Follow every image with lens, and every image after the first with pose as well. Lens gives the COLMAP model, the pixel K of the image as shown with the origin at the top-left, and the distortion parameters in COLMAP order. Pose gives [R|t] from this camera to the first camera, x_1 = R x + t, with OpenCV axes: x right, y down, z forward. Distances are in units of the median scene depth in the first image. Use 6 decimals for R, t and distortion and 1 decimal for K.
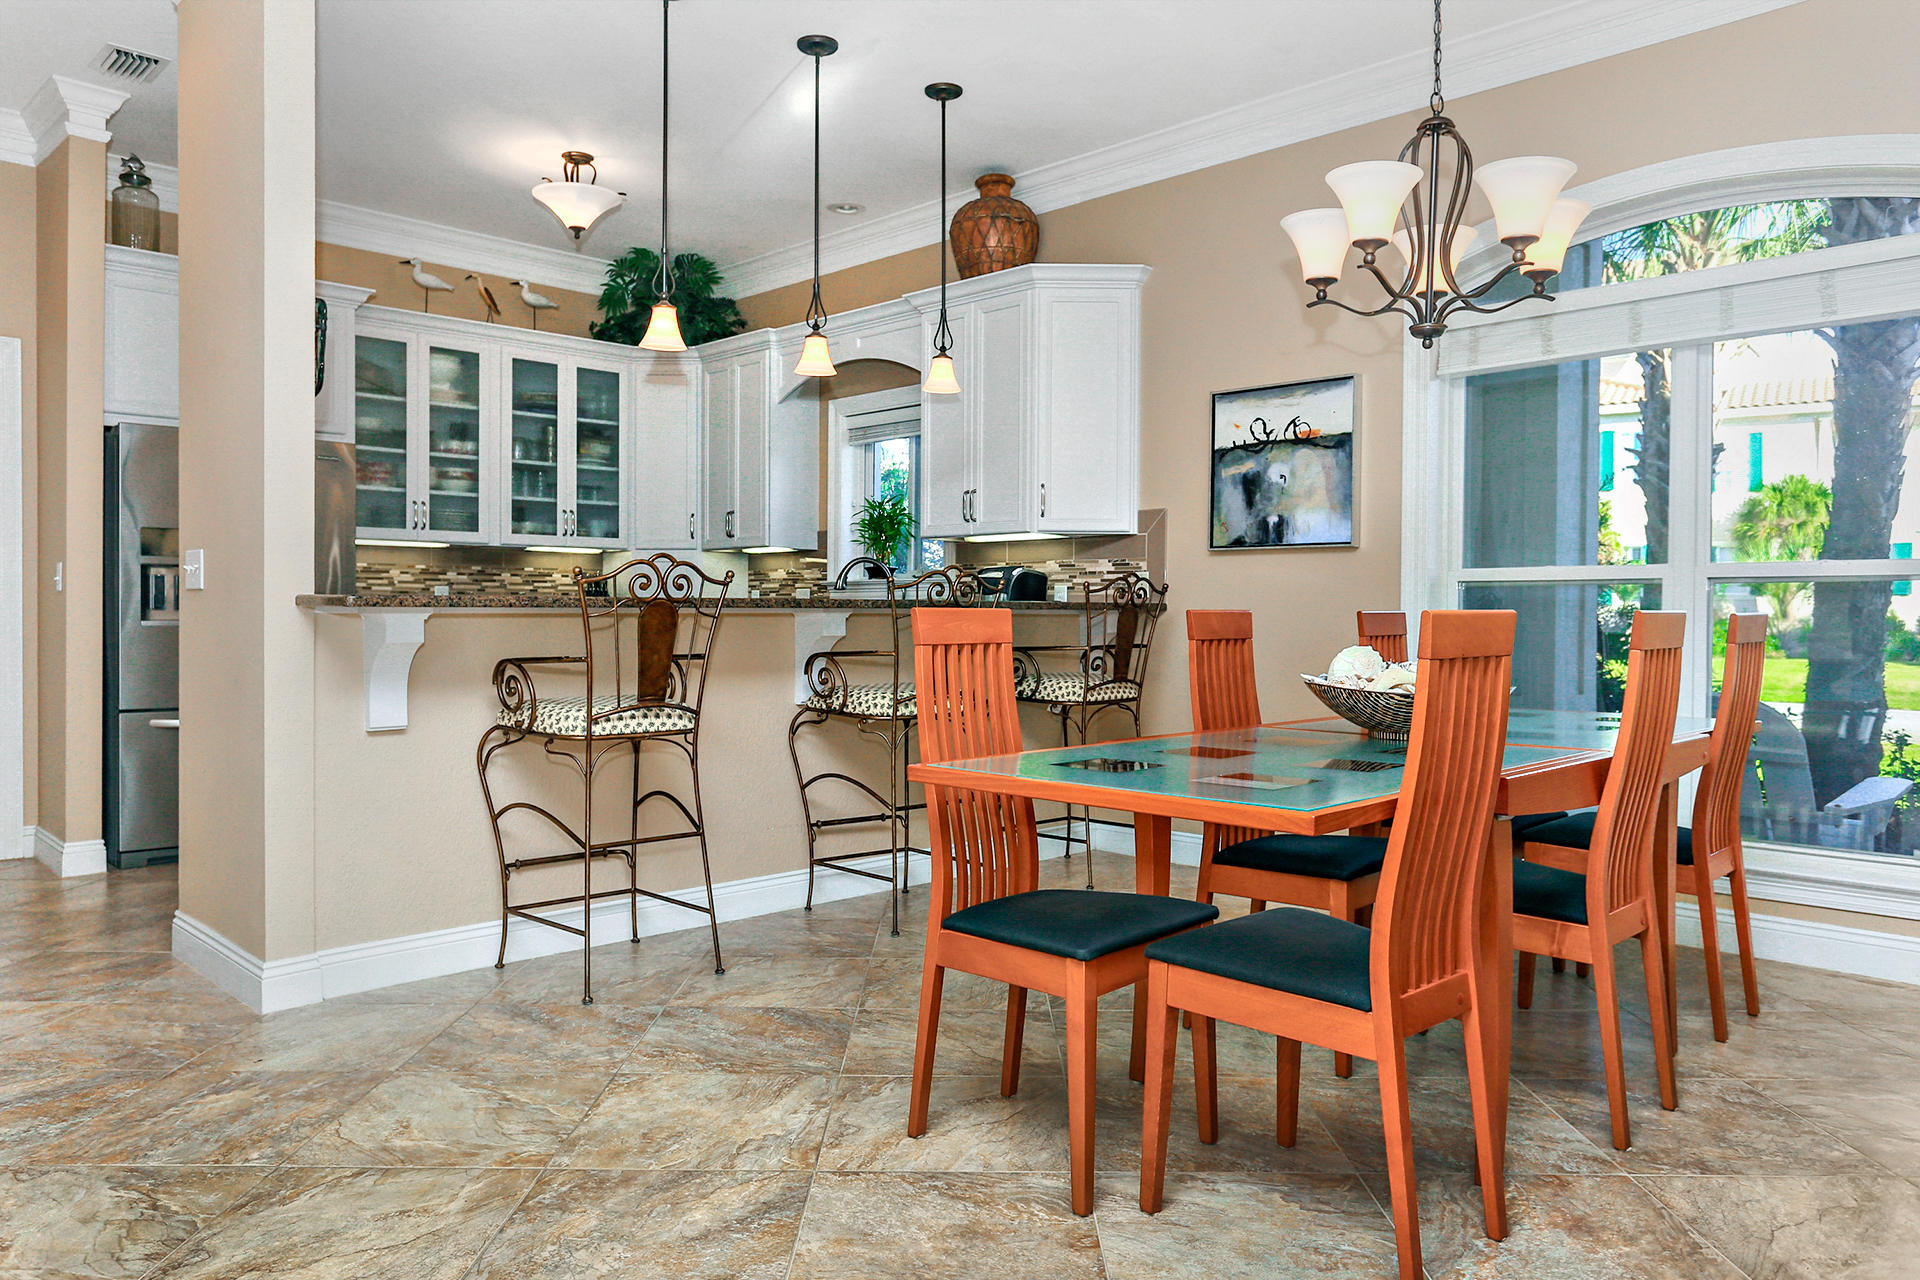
lens RADIAL K [[1367.1, 0, 913.7], [0, 1367.1, 619.9], [0, 0, 1]] dist [-0.021977, 0.029369]
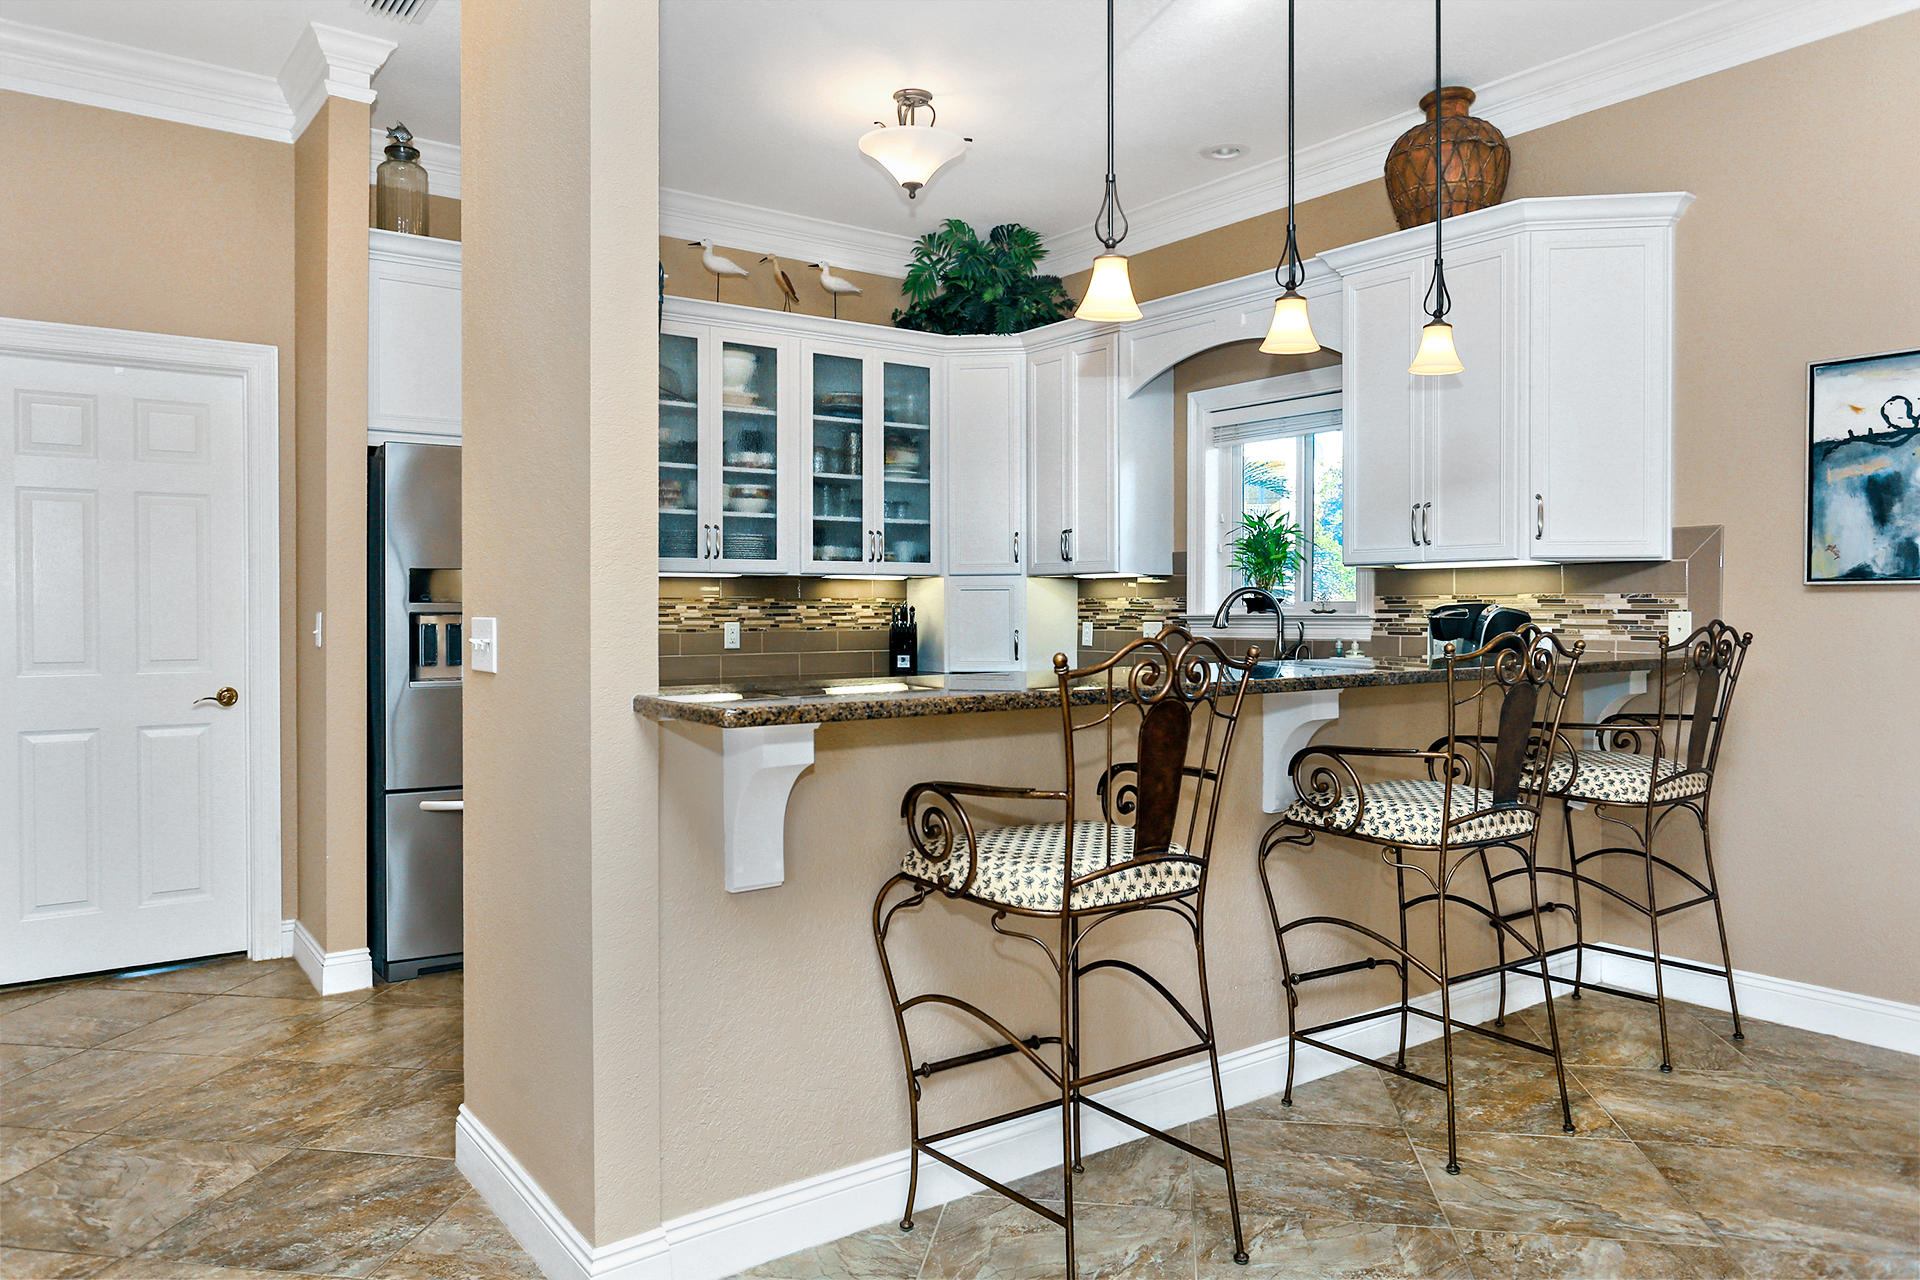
lens RADIAL K [[1367.1, 0, 905.6], [0, 1367.1, 616.5], [0, 0, 1]] dist [-0.021977, 0.029369]
pose [[0.986968, -0.003576, -0.160876, -0.131152], [0.003188, 0.999991, -0.002667, -0.033386], [0.160884, 0.002119, 0.986971, 0.221356]]
